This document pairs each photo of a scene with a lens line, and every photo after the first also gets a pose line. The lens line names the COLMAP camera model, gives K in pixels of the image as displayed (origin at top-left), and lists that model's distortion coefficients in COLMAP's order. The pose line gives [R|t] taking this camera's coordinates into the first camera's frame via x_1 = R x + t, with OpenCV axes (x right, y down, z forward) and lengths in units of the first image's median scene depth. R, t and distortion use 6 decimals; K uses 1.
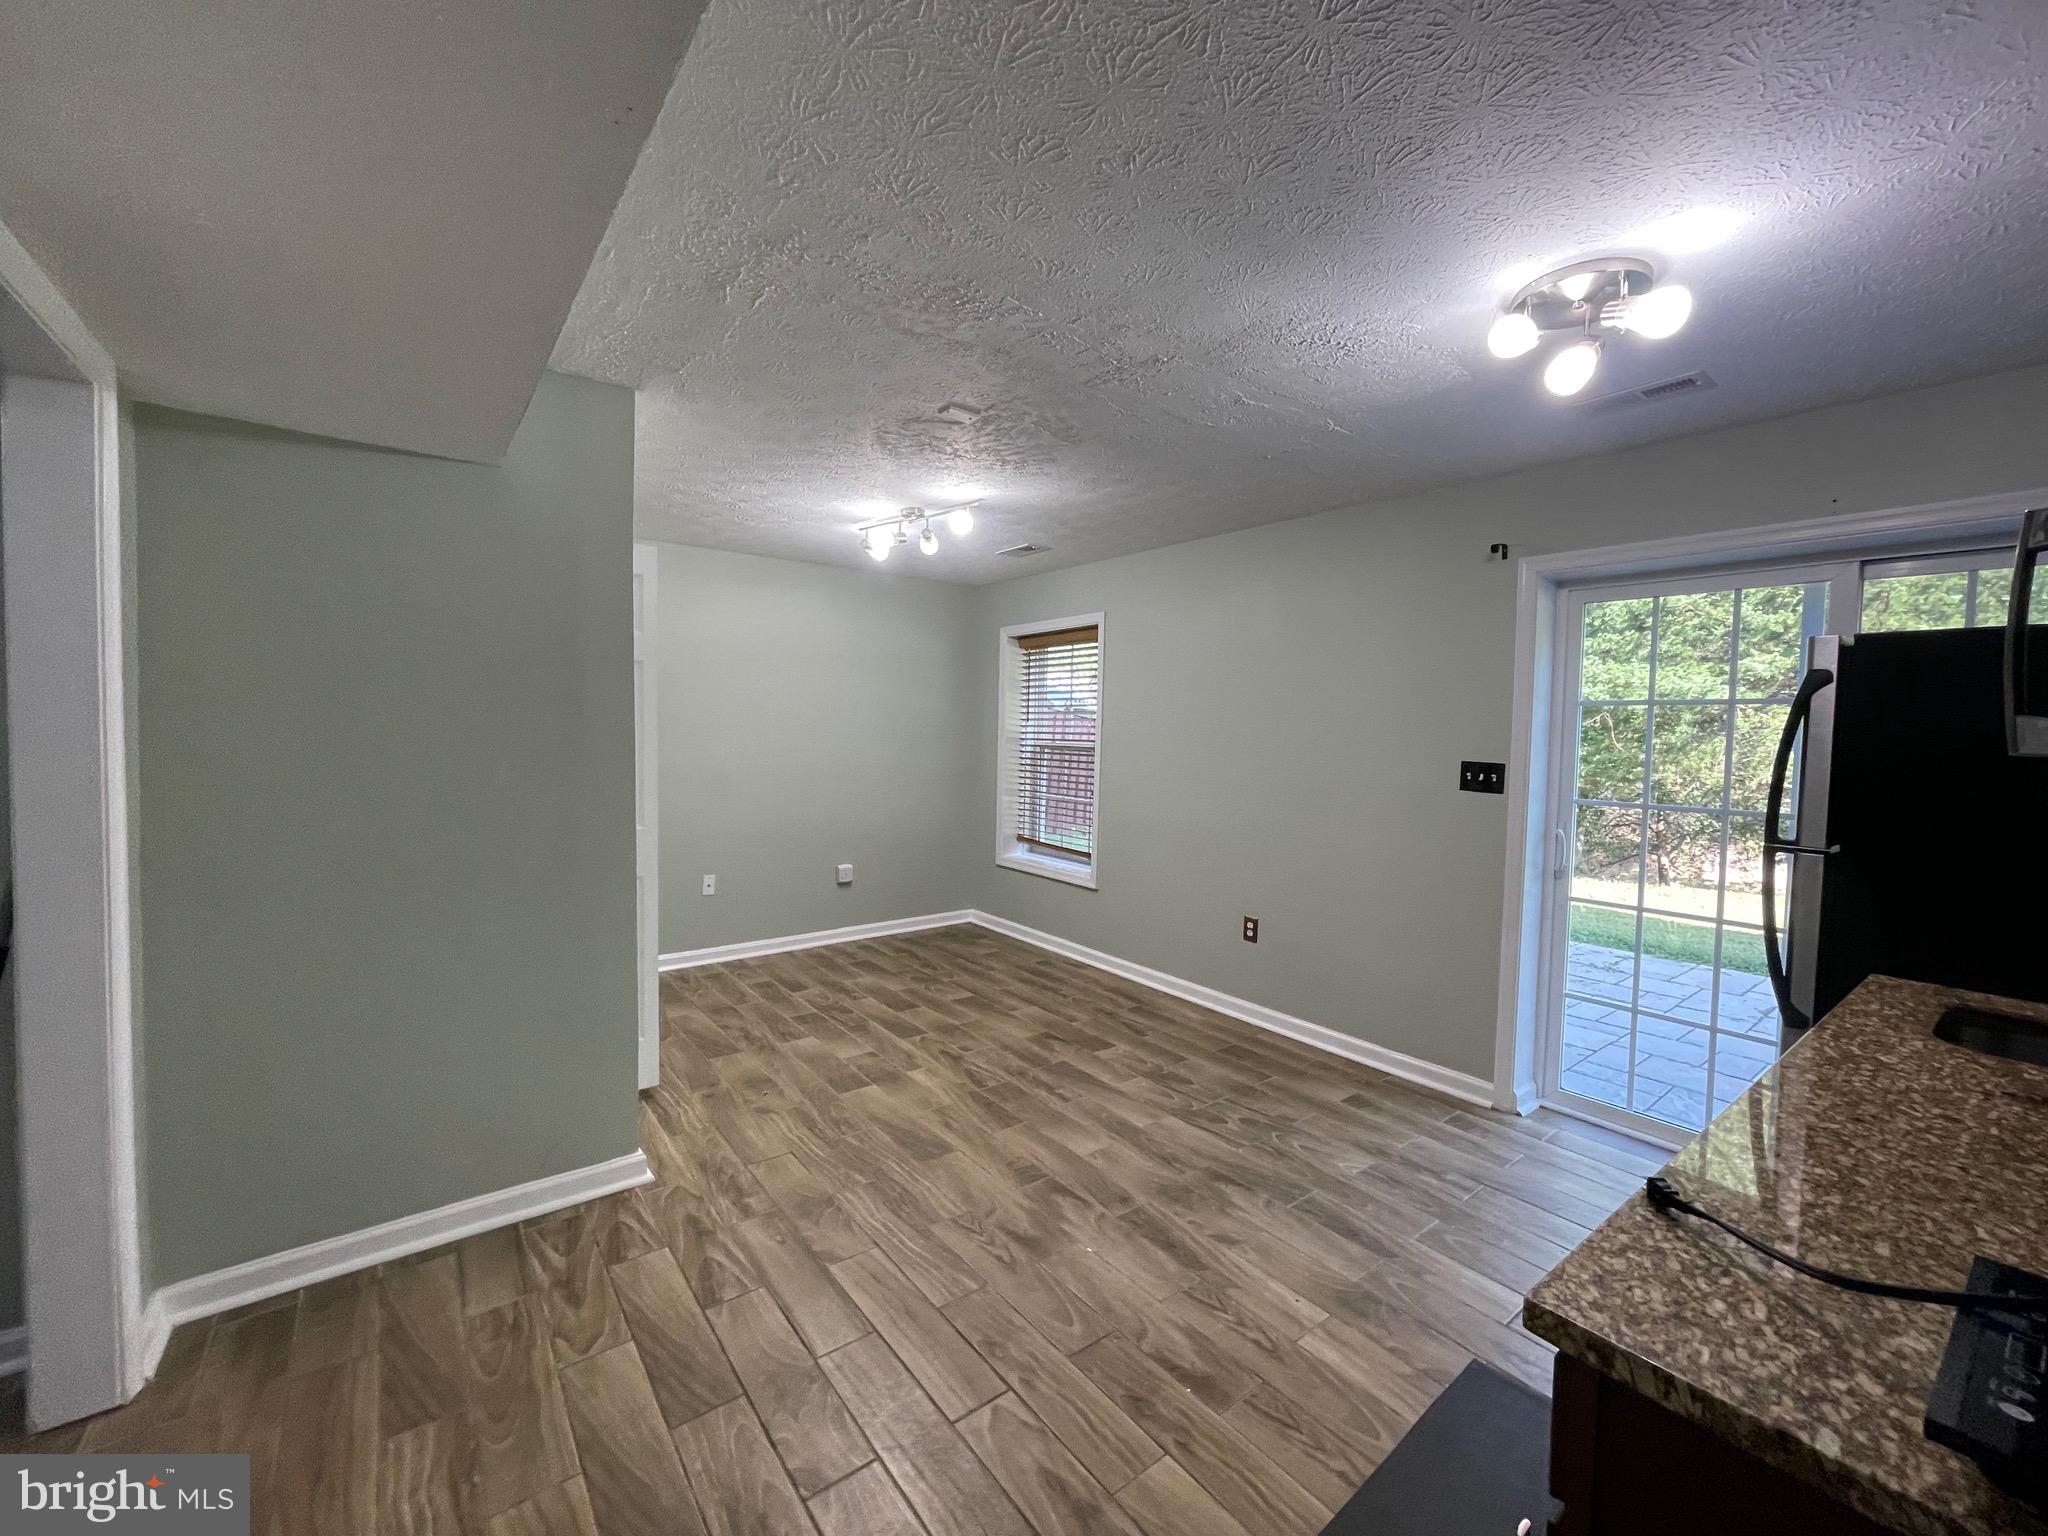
lens RADIAL K [[835.3, 0, 1011.2], [0, 835.3, 761.3], [0, 0, 1]] dist [0.002521, -0.000282]
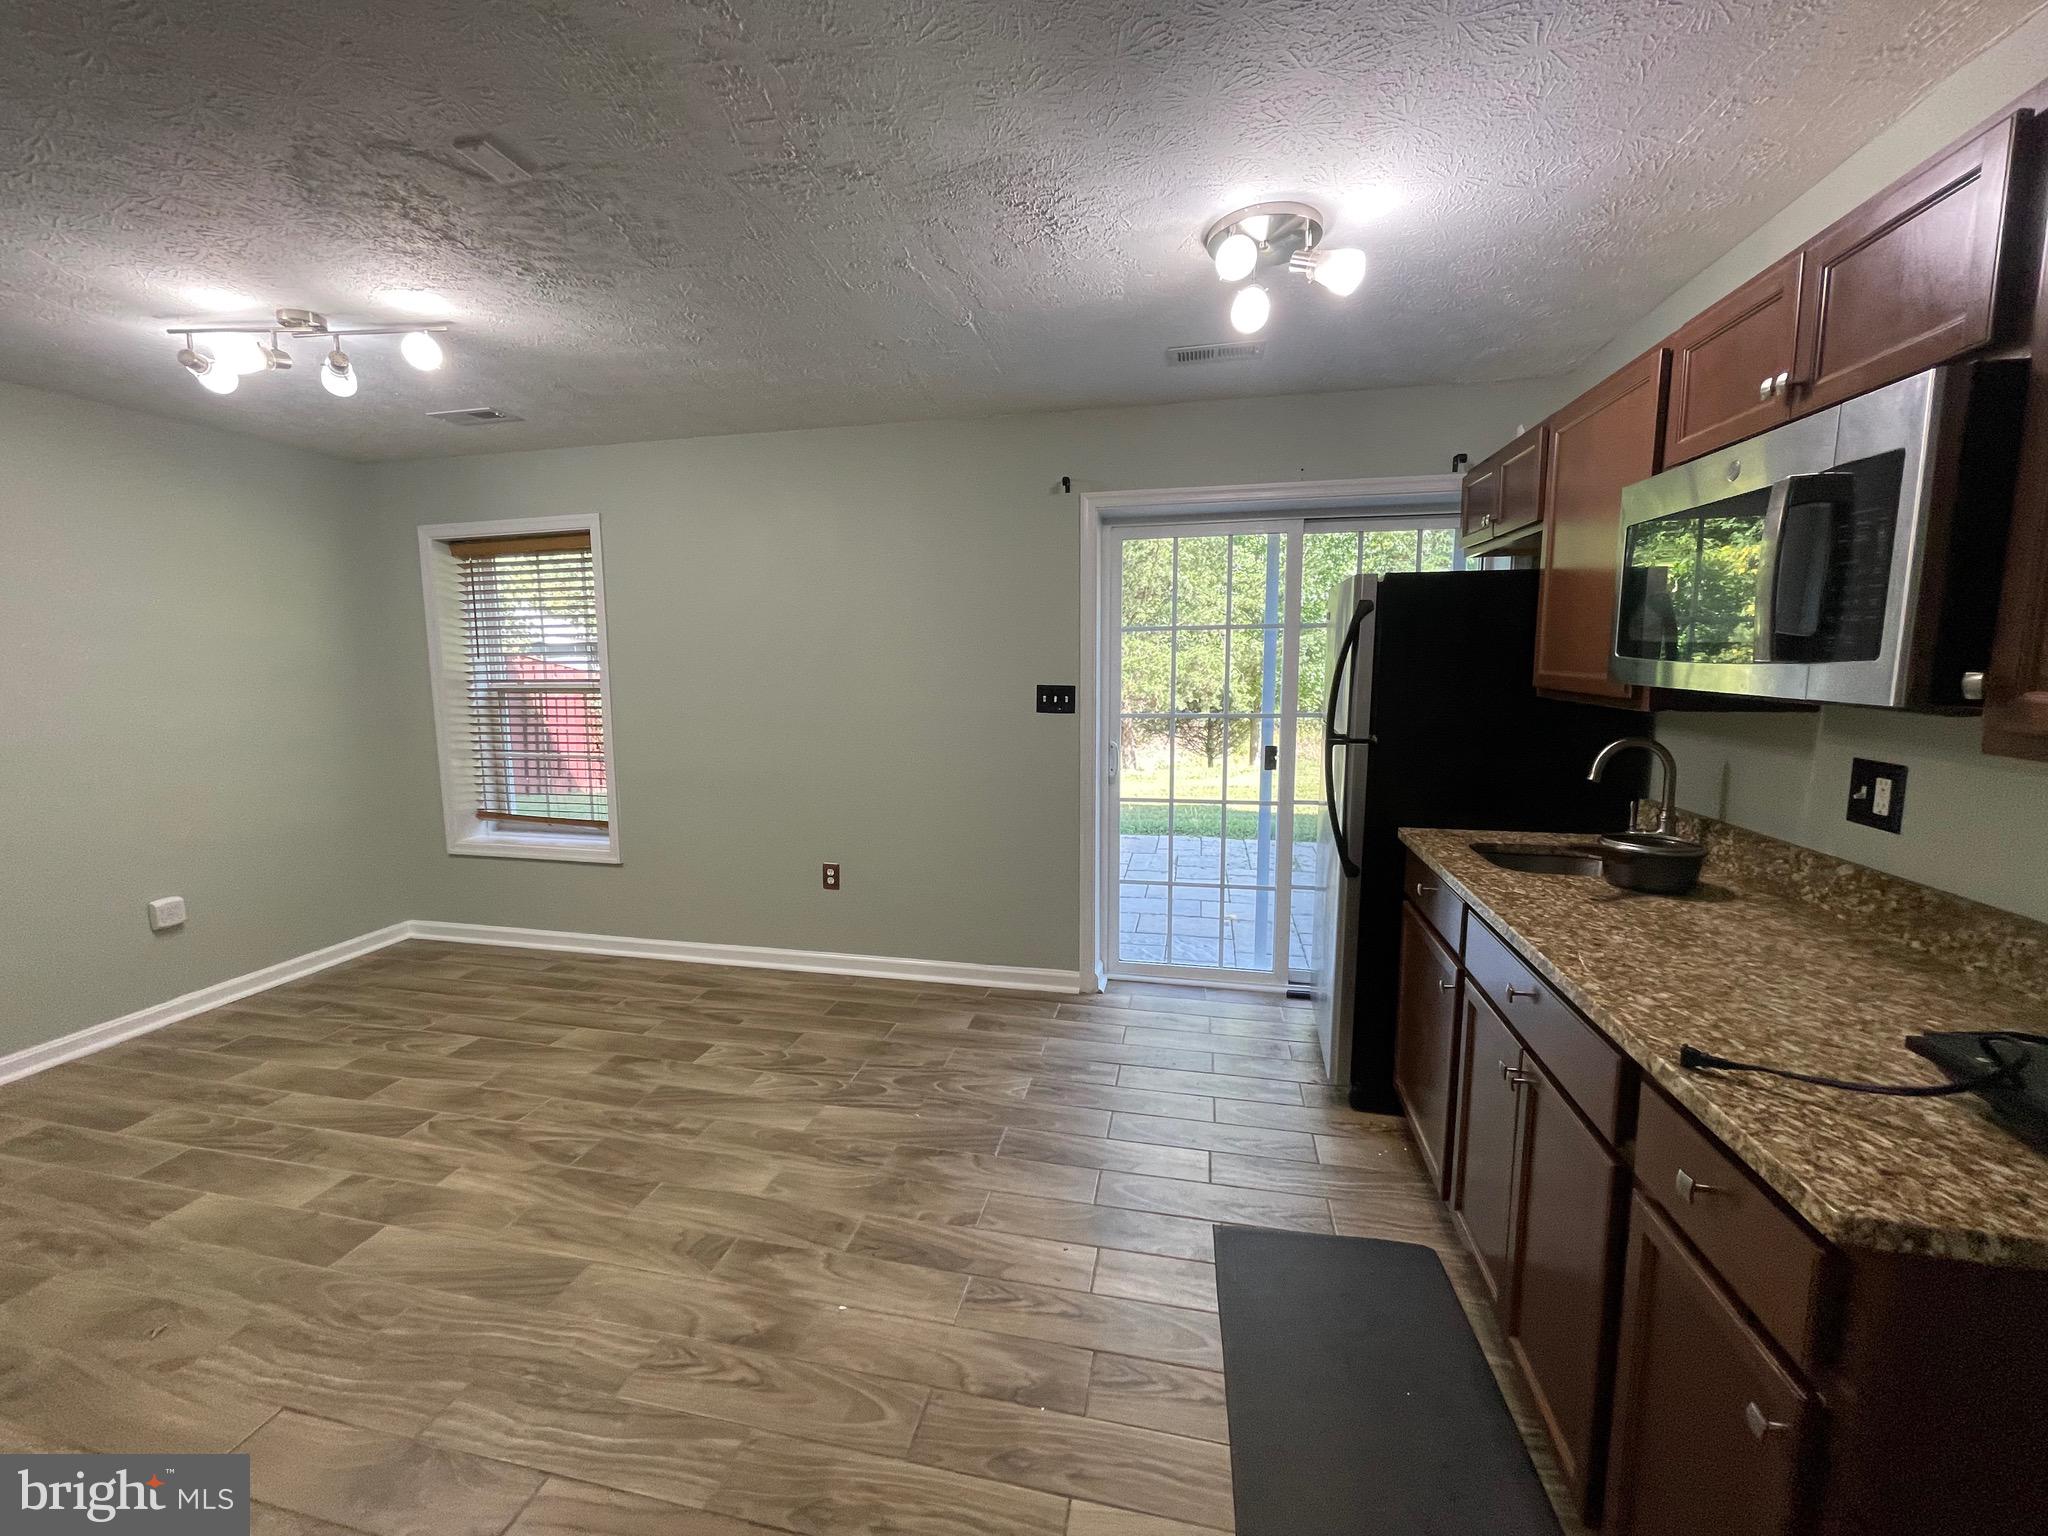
lens RADIAL K [[835.3, 0, 1019.1], [0, 835.3, 760.7], [0, 0, 1]] dist [0.002521, -0.000282]
pose [[0.762906, -0.103646, 0.638147, -0.167146], [0.050552, 0.993607, 0.100943, -0.012545], [-0.644530, -0.044750, 0.763269, 0.204345]]
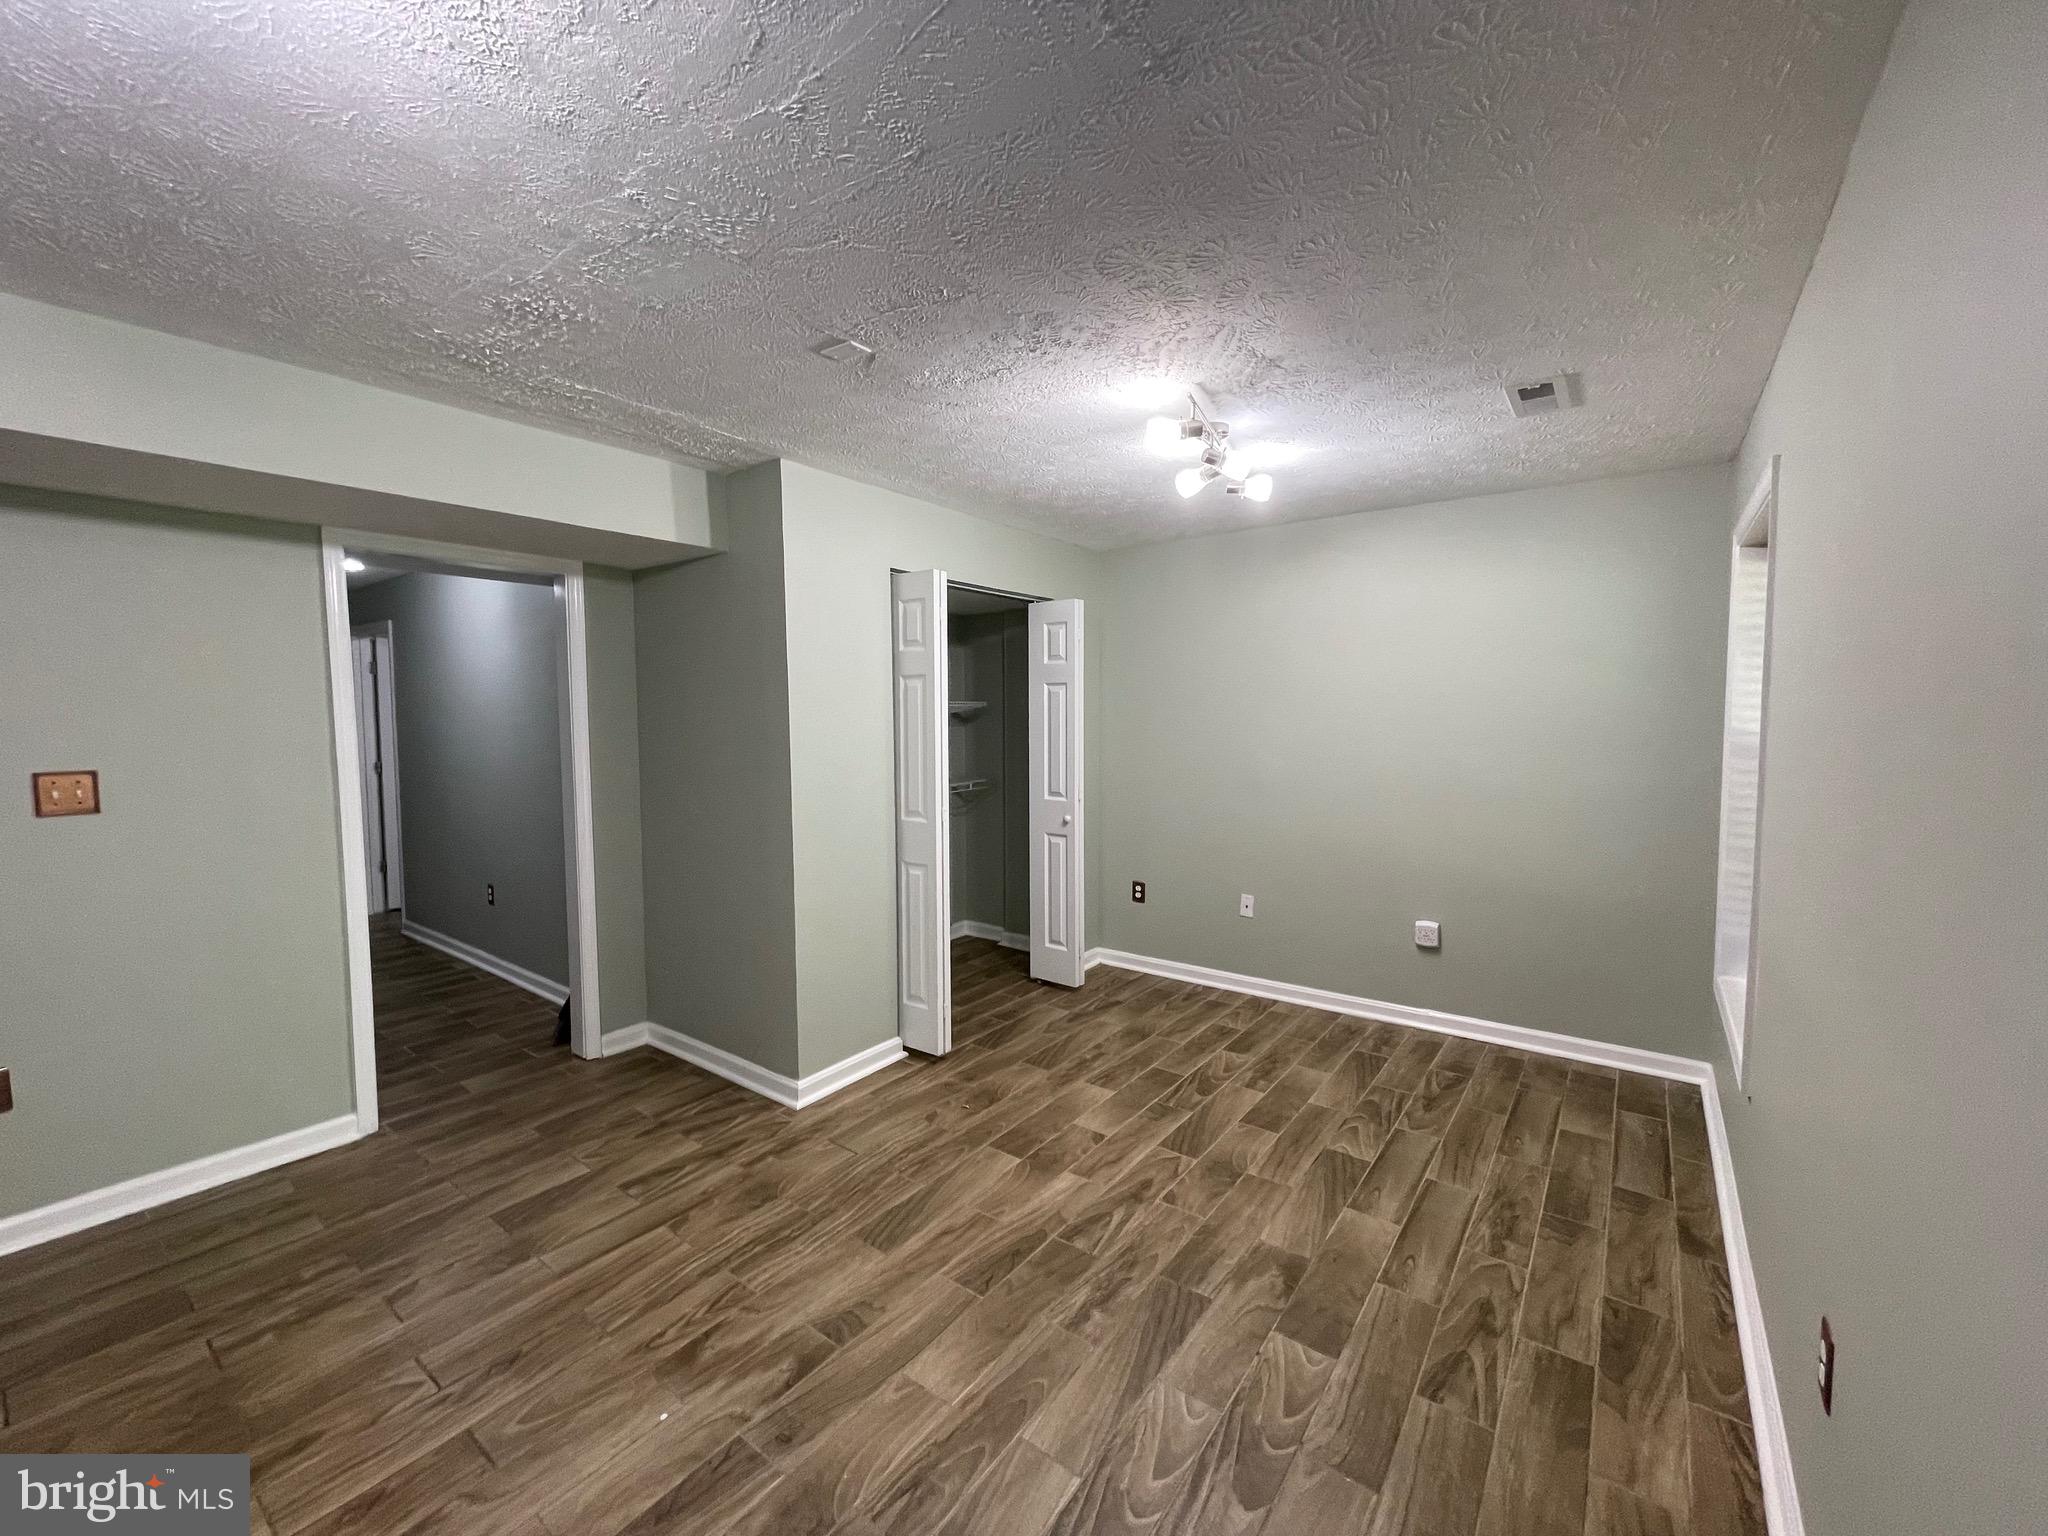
lens RADIAL K [[835.3, 0, 1018.5], [0, 835.3, 766.8], [0, 0, 1]] dist [0.002521, -0.000282]
pose [[0.259443, 0.040491, -0.964909, 0.630685], [-0.027967, 0.999017, 0.034402, -0.035565], [0.965353, 0.018061, 0.260321, 0.772808]]
